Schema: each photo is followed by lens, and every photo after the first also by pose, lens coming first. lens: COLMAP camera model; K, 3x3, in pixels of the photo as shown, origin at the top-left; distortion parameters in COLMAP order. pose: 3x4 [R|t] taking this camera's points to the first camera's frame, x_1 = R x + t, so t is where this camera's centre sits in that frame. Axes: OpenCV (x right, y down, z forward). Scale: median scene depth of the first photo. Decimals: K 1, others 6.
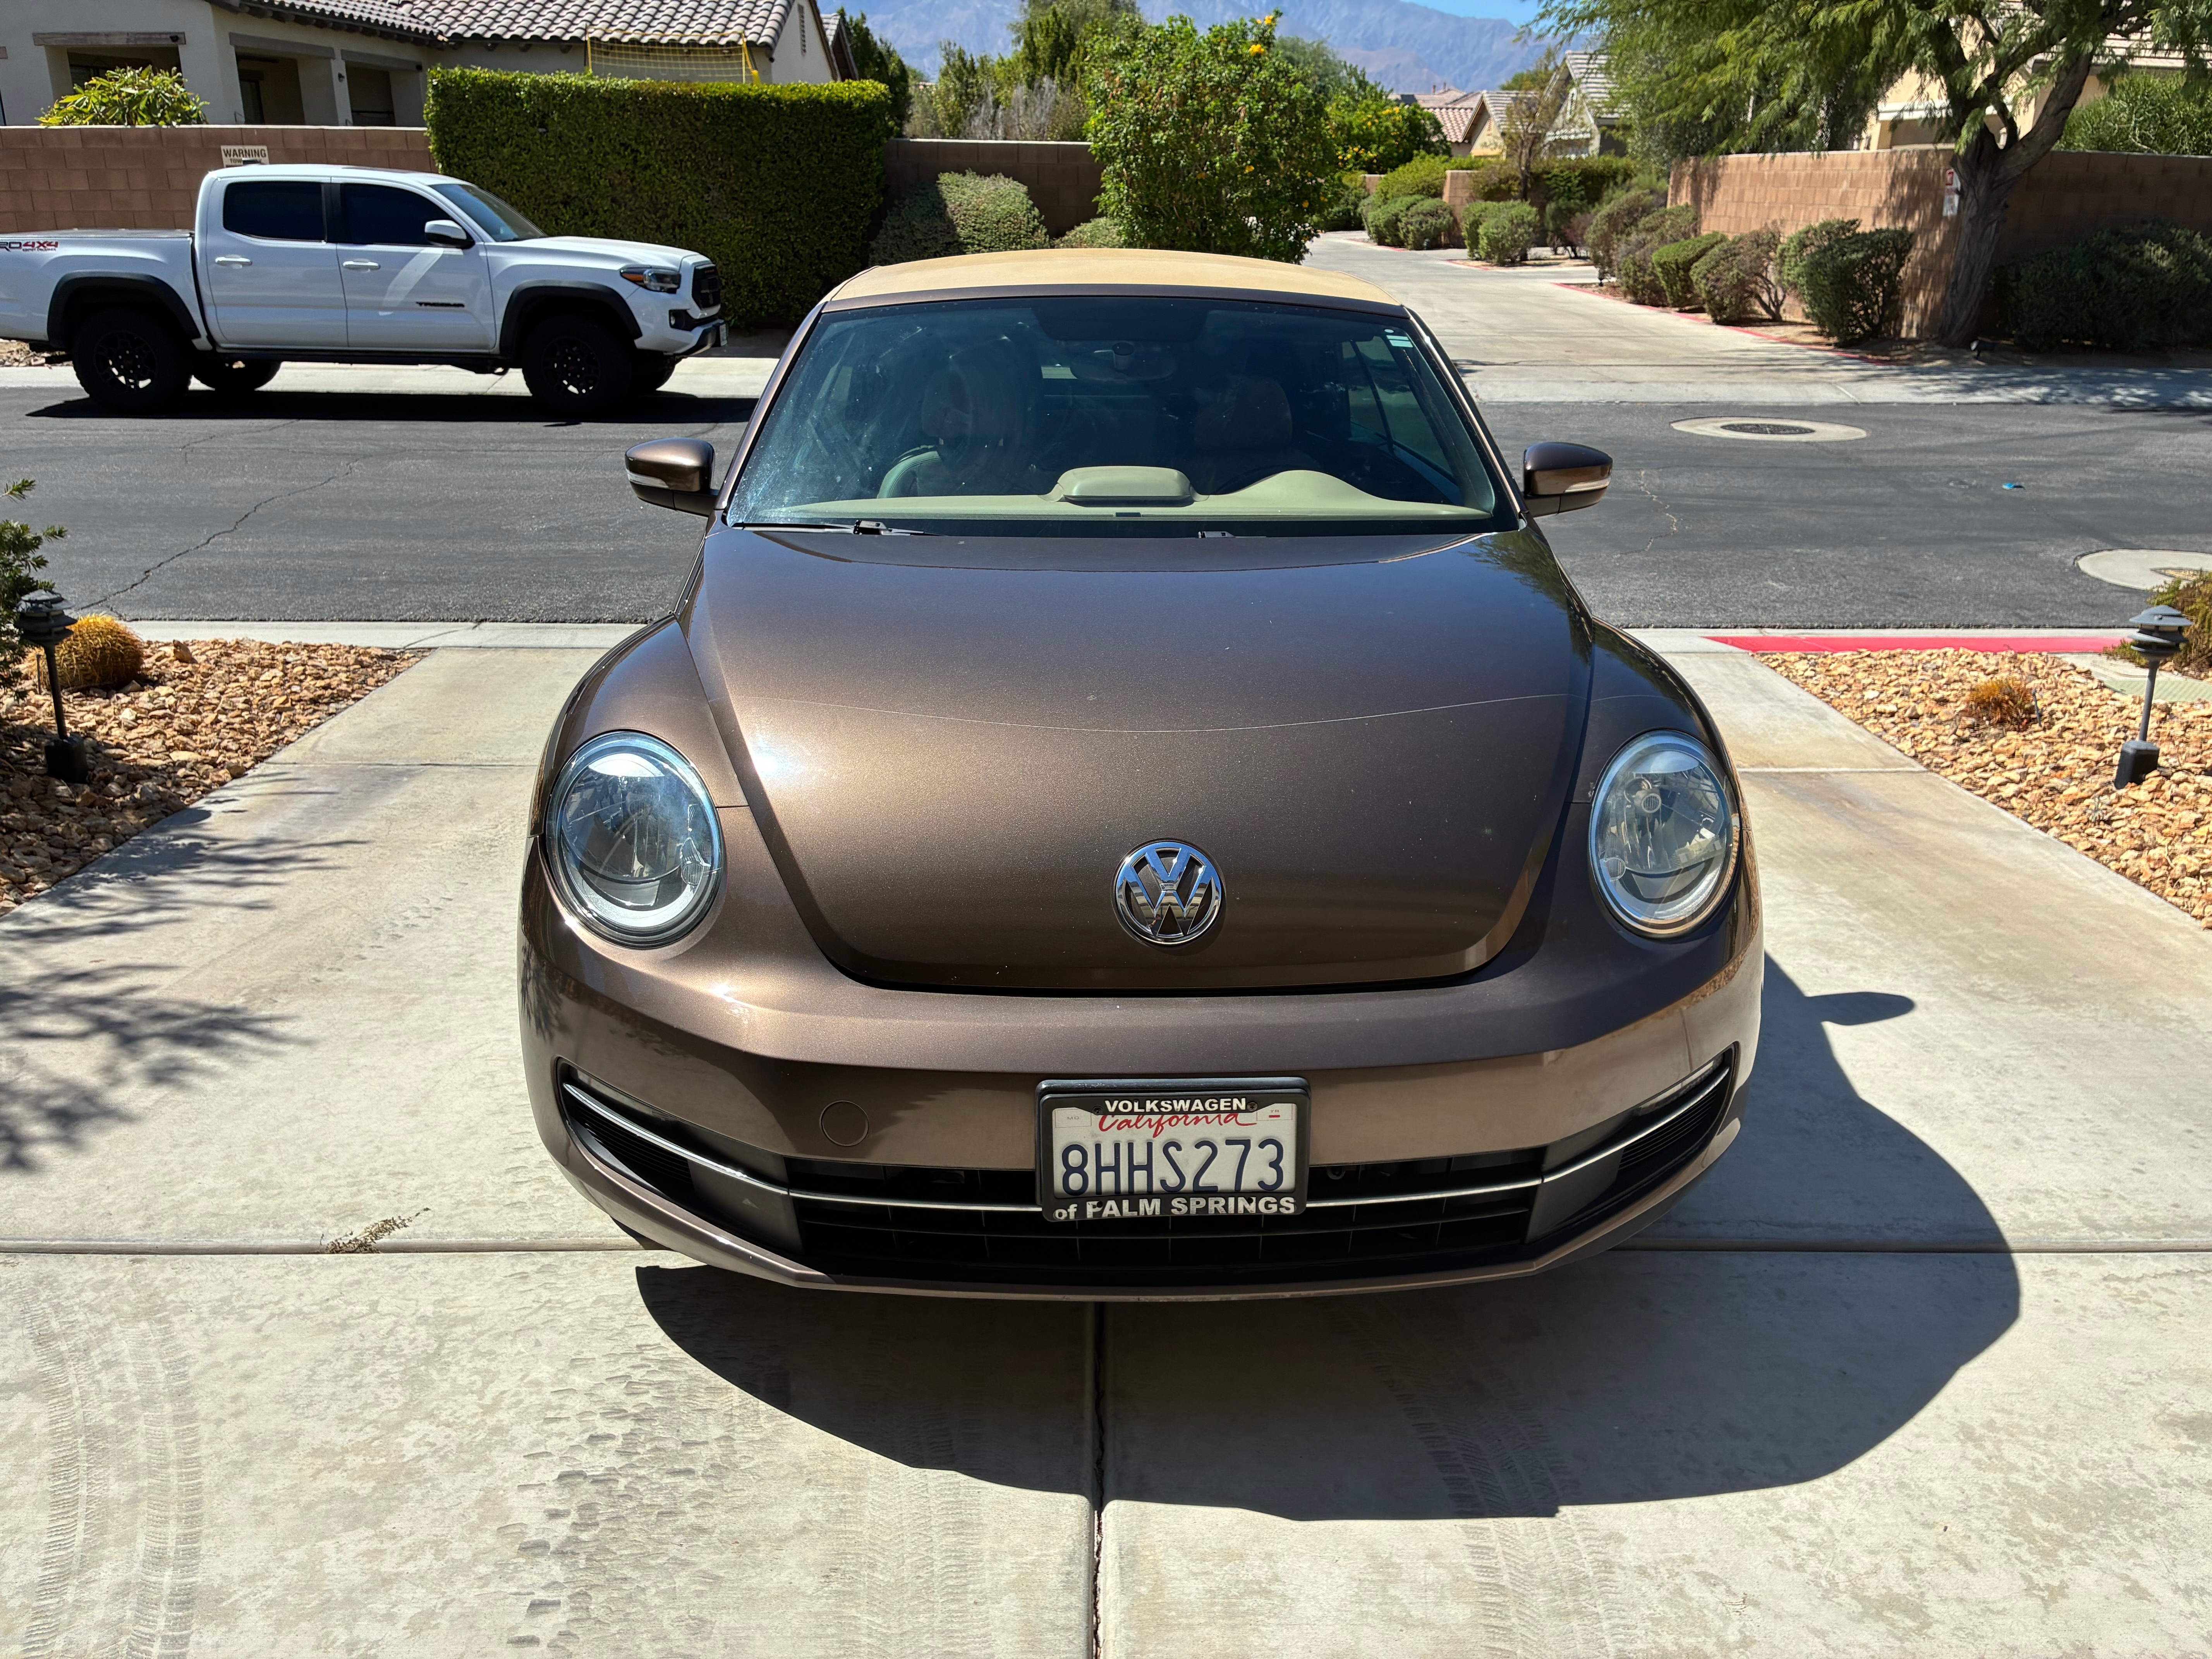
lens RADIAL K [[1692.6, 0, 1169.9], [0, 1692.6, 829.0], [0, 0, 1]] dist [0.067924, -0.068961]
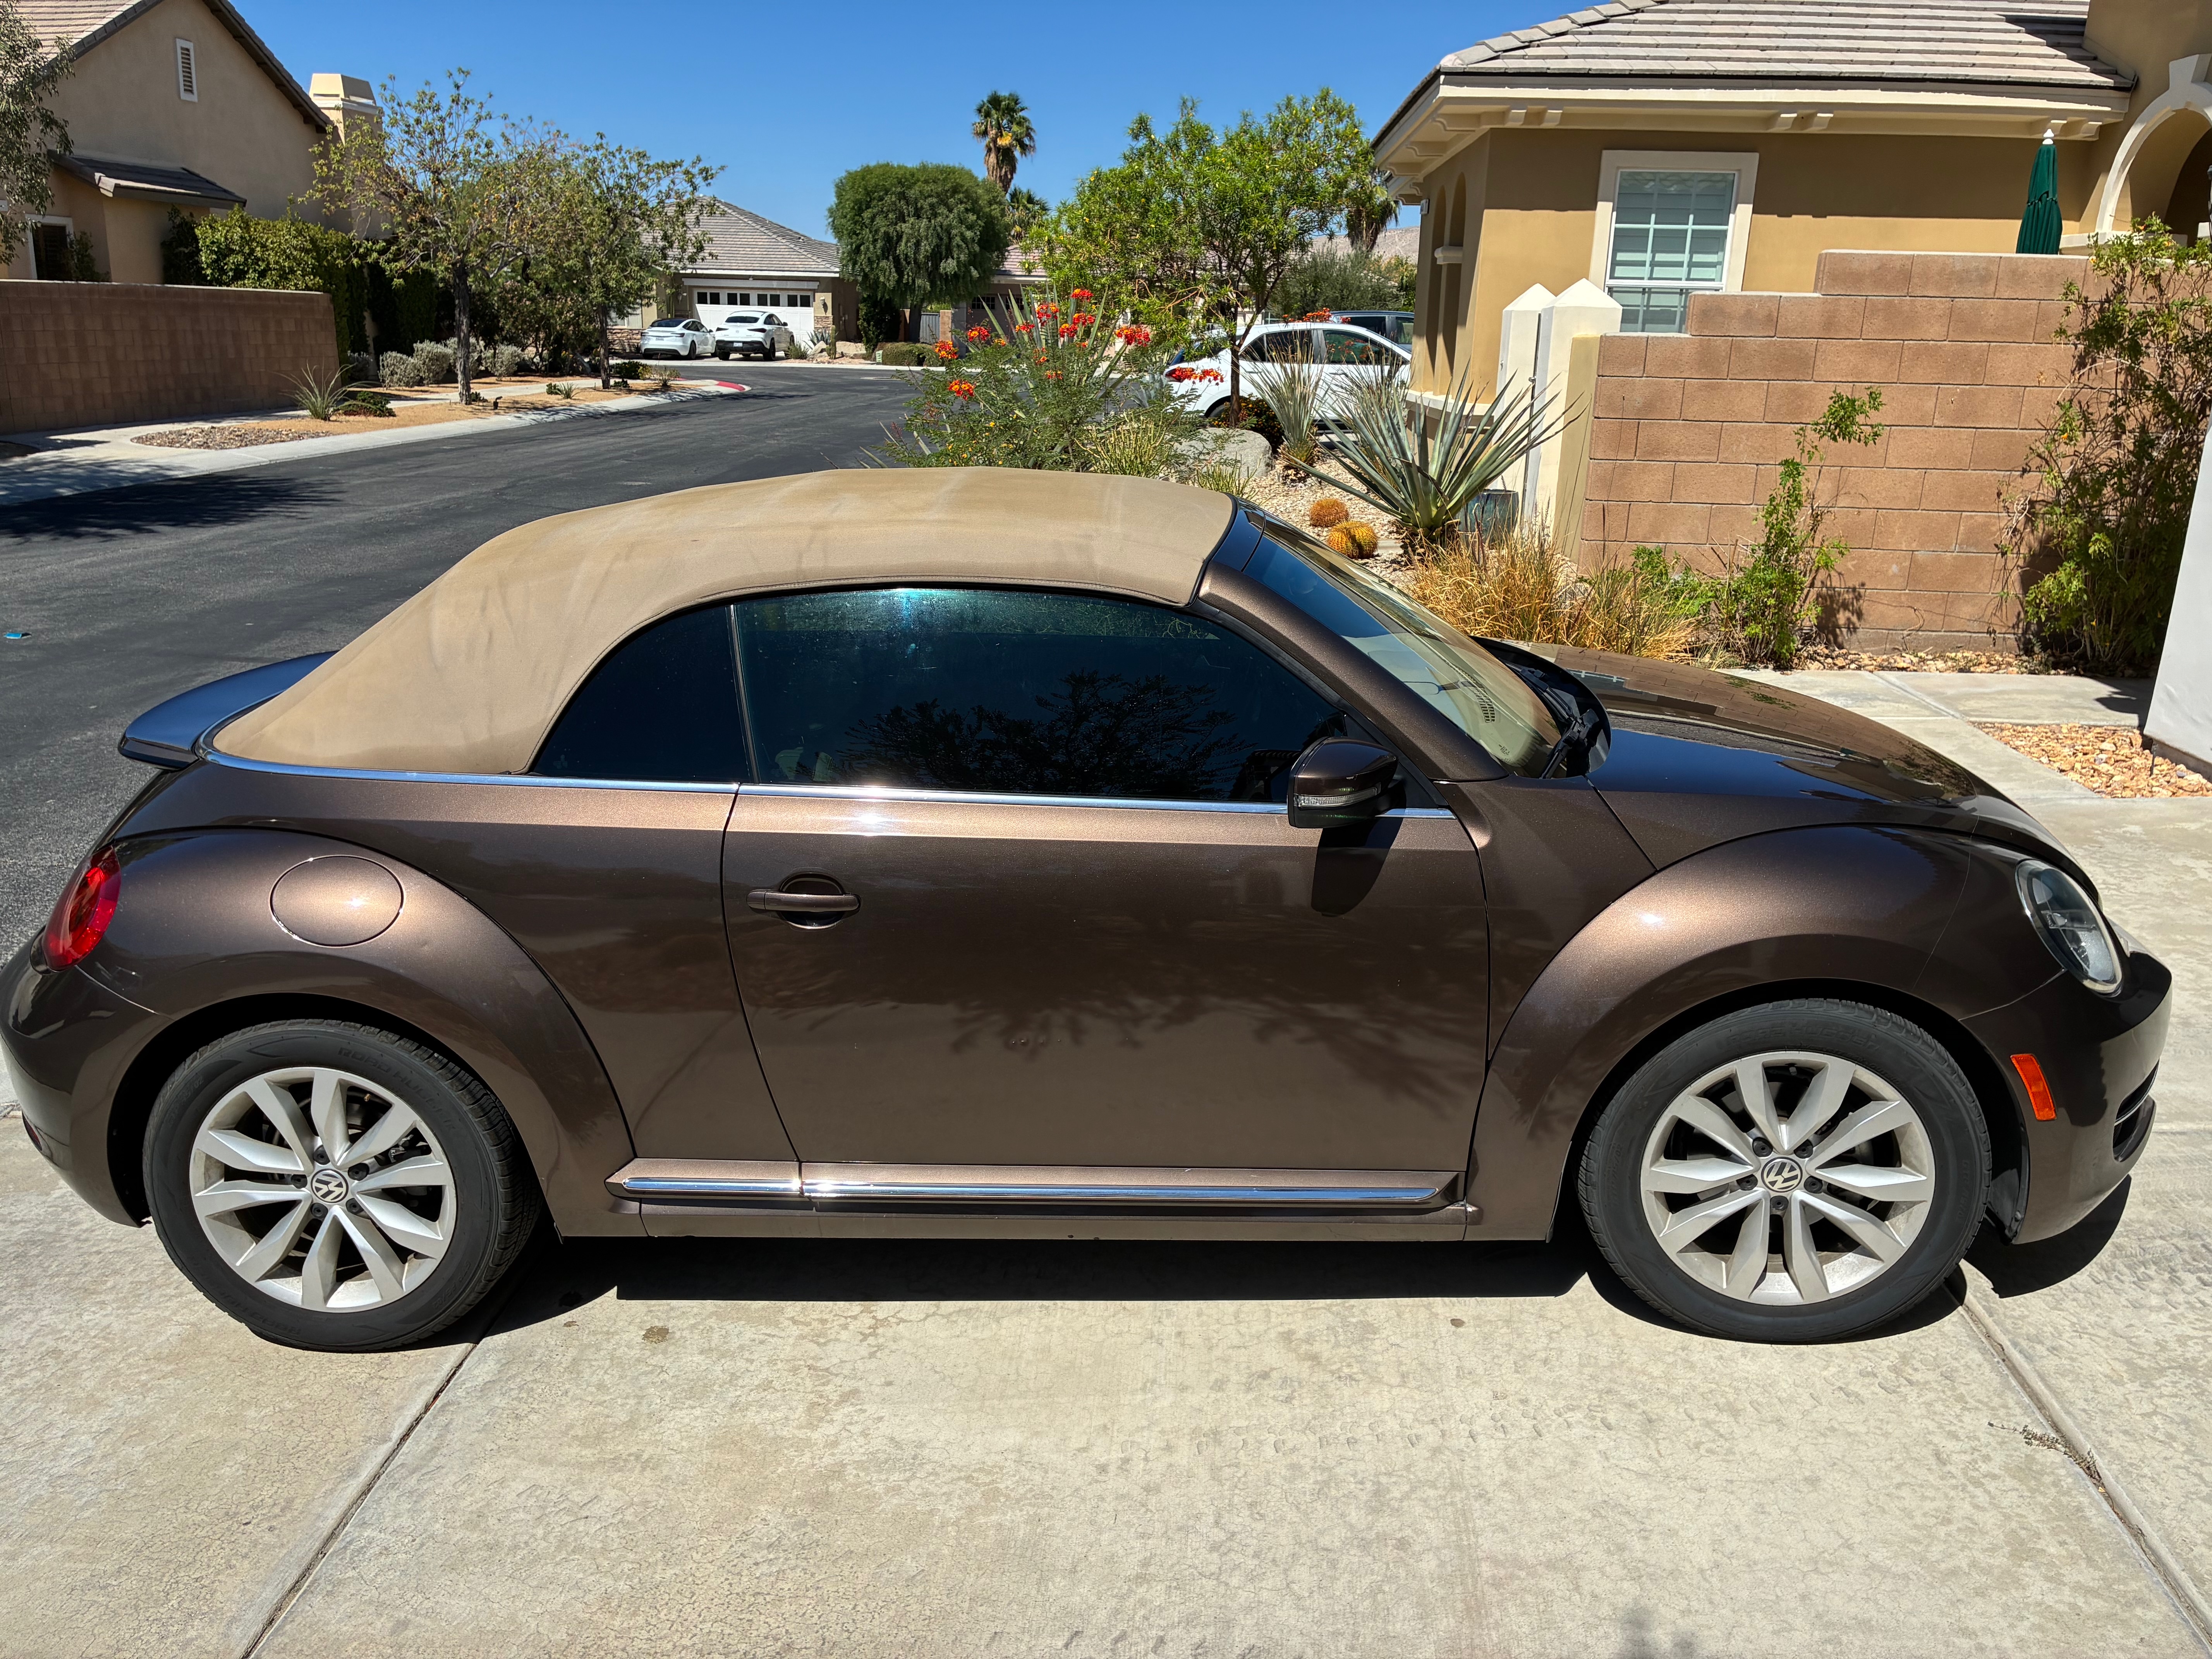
lens RADIAL K [[1657.9, 0, 1133.8], [0, 1657.9, 837.4], [0, 0, 1]] dist [0.062748, -0.101246]
pose [[0.093557, -0.308535, 0.946601, -0.233446], [0.334438, 0.905264, 0.262008, -0.094464], [-0.937762, 0.292067, 0.187880, 0.207378]]
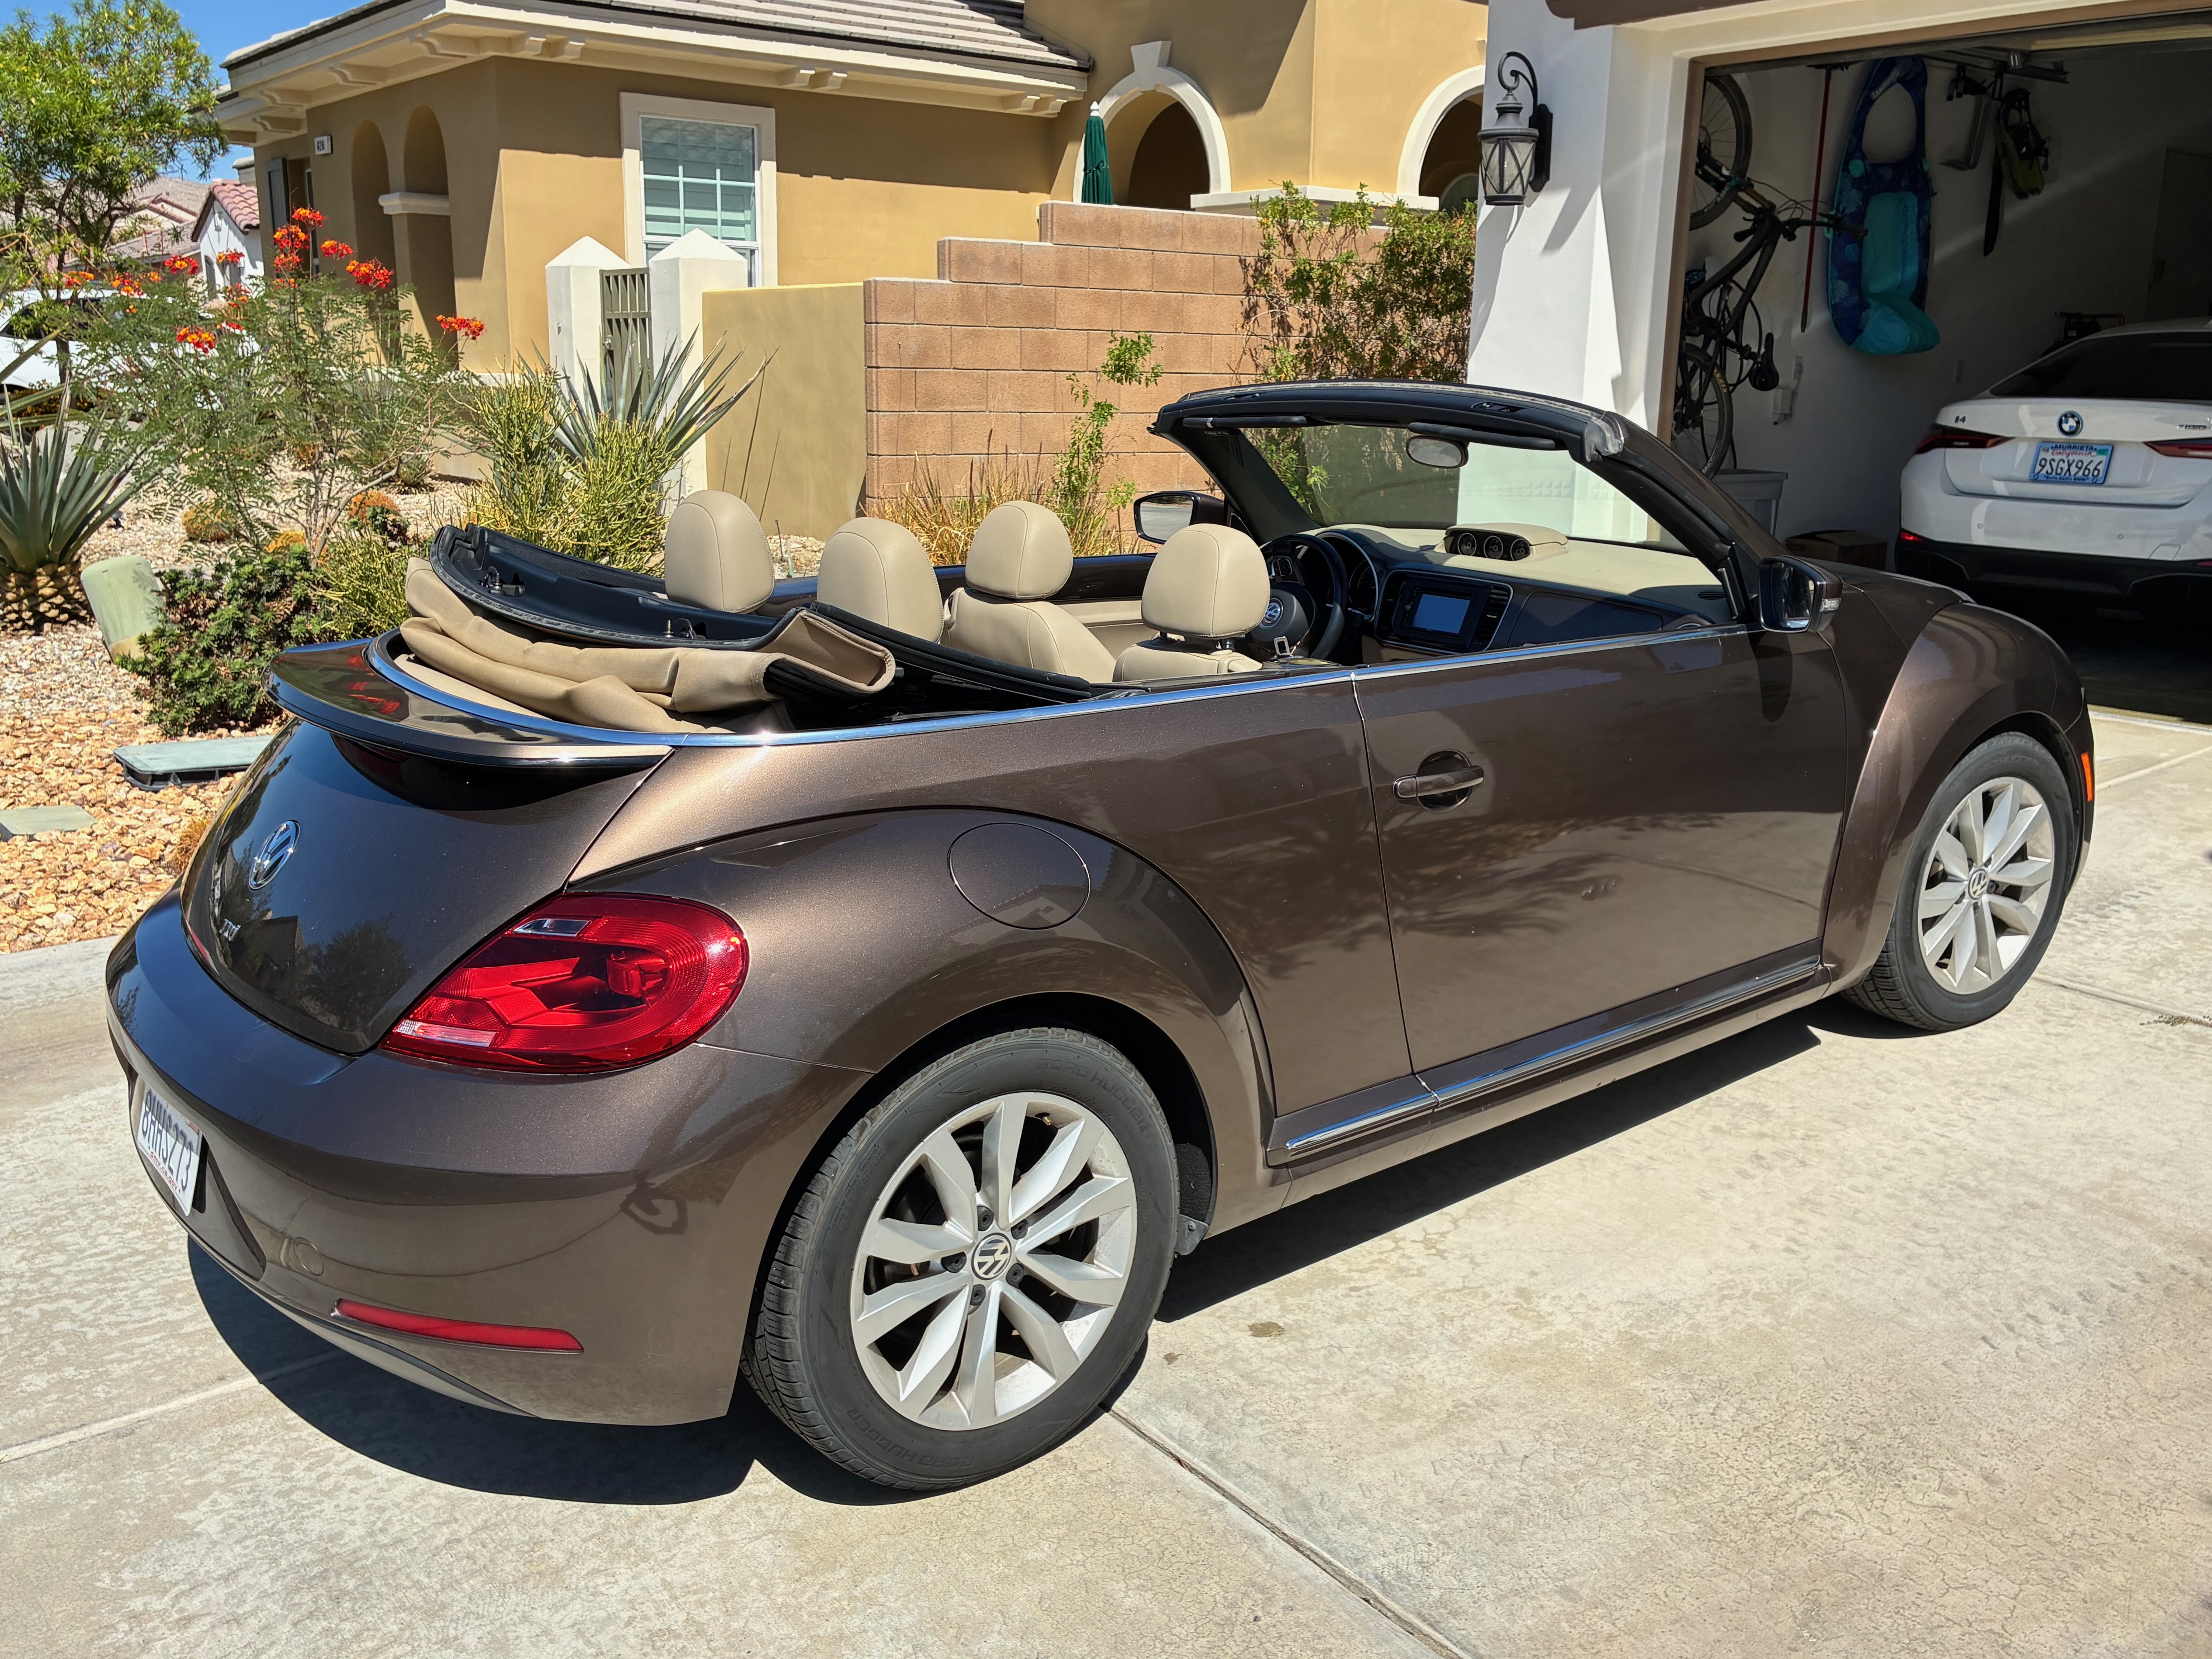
lens RADIAL K [[1908.8, 0, 1105.3], [0, 1908.8, 852.1], [0, 0, 1]] dist [0.008332, 0.018560]
pose [[-0.569572, -0.238352, 0.786623, -0.201484], [0.261320, 0.854862, 0.448243, -0.143153], [-0.779294, 0.460867, -0.424619, 0.393137]]
